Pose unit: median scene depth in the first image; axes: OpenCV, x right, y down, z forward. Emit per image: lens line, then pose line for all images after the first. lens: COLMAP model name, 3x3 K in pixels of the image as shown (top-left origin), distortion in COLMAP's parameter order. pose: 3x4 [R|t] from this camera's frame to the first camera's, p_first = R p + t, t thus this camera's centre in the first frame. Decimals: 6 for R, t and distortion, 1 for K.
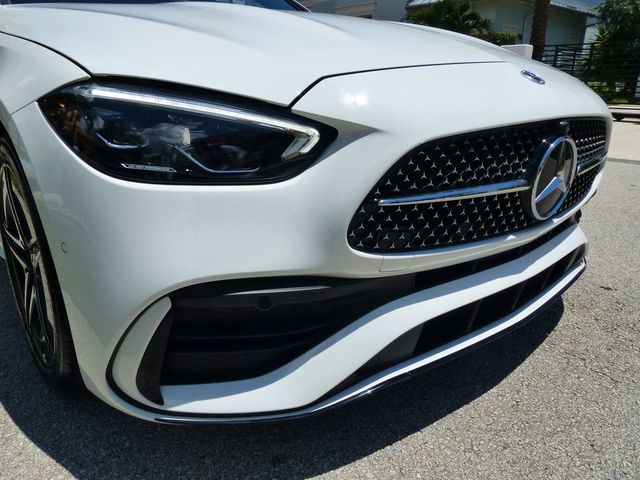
lens RADIAL K [[484.0, 0, 320.0], [0, 484.0, 240.0], [0, 0, 1]] dist [0.004421, -0.006237]
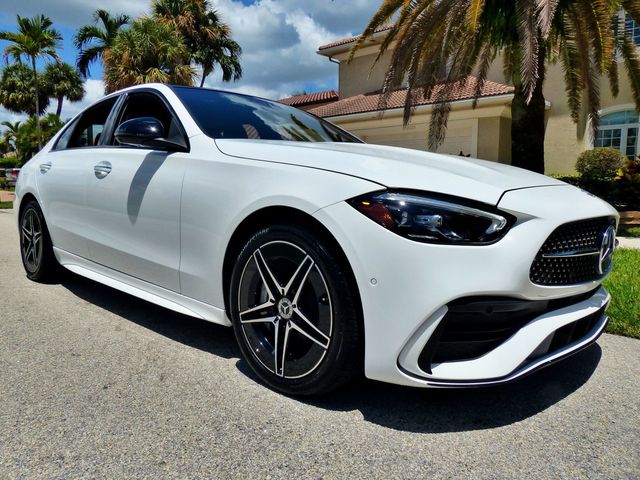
lens RADIAL K [[477.0, 0, 318.5], [0, 477.0, 235.9], [0, 0, 1]] dist [-0.021577, 0.011307]
pose [[0.993247, 0.006377, 0.115840, -0.927024], [0.020953, 0.972207, -0.233181, 0.252819], [-0.114108, 0.234034, 0.965509, -0.674178]]
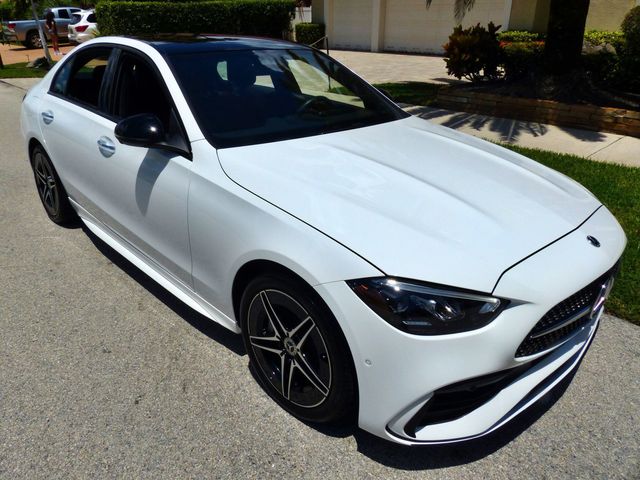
lens RADIAL K [[476.7, 0, 316.7], [0, 476.7, 235.8], [0, 0, 1]] dist [-0.021605, 0.007203]
pose [[0.997005, -0.018165, 0.075177, -0.862770], [0.011548, 0.996094, 0.087540, -0.646662], [-0.076474, -0.086409, 0.993320, -0.796558]]
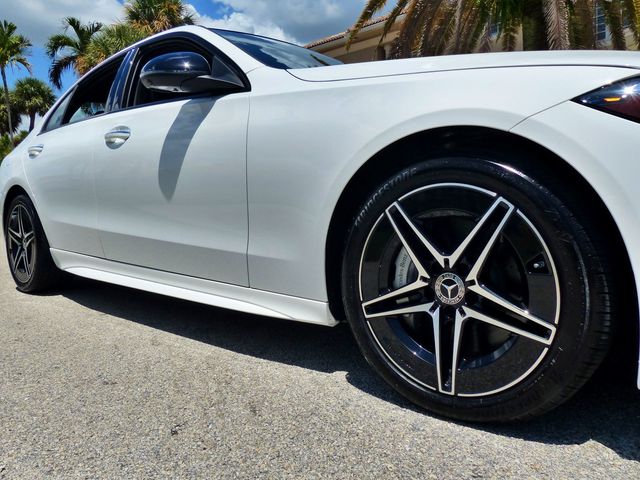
lens RADIAL K [[476.7, 0, 316.7], [0, 476.7, 235.8], [0, 0, 1]] dist [-0.021605, 0.007203]
pose [[0.987264, -0.049666, 0.151140, -1.390264], [0.086344, 0.965202, -0.246838, 0.227717], [-0.133621, 0.256744, 0.957198, 0.144924]]
